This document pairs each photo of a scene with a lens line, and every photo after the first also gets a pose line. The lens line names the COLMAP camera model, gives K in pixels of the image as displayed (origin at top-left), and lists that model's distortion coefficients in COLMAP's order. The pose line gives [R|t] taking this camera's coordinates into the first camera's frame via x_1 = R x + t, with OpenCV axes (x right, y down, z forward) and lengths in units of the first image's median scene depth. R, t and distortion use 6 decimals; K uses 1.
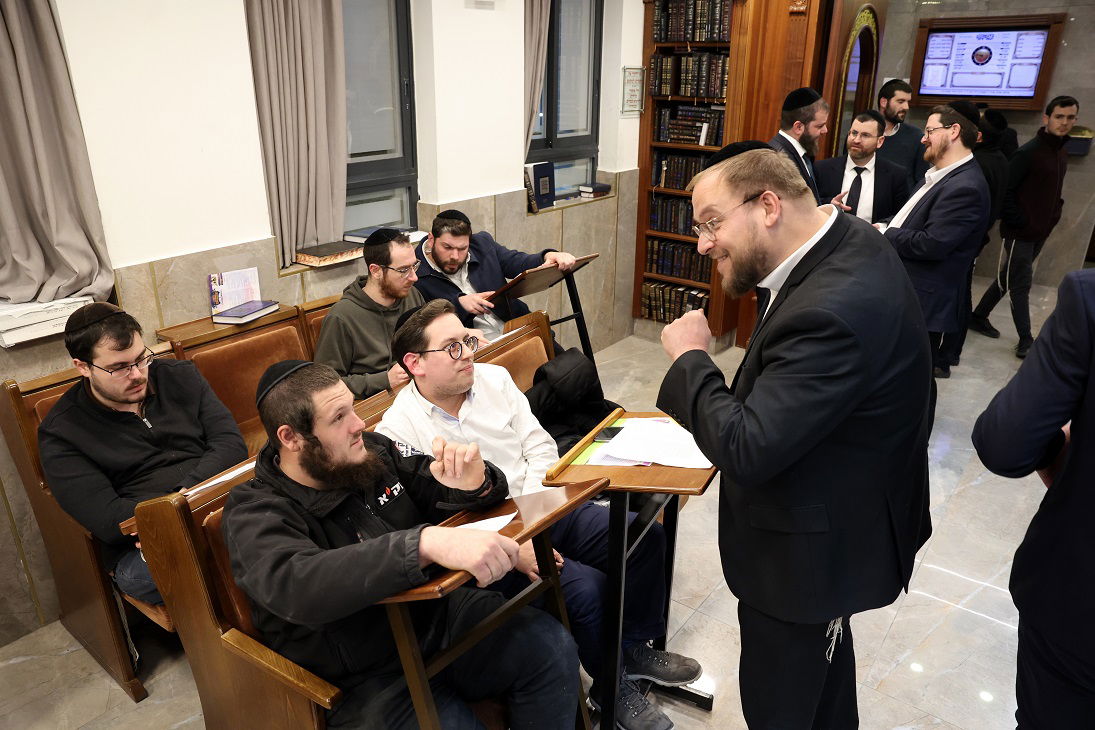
lens RADIAL K [[778.8, 0, 546.5], [0, 778.8, 363.8], [0, 0, 1]] dist [0.012025, 0.007905]
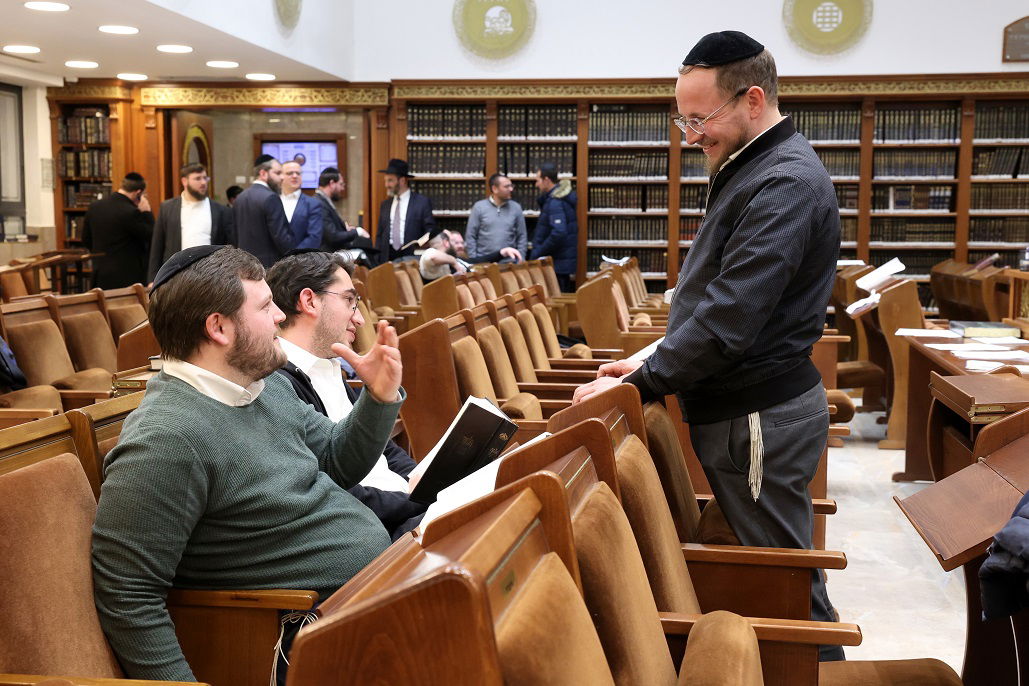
lens RADIAL K [[1363.6, 0, 514.0], [0, 1363.6, 343.9], [0, 0, 1]] dist [-0.032965, 0.000000]
pose [[0.876070, -0.052445, 0.479323, -0.366575], [0.172610, 0.962302, -0.210192, 0.655787], [-0.450230, 0.266879, 0.852097, -1.508407]]
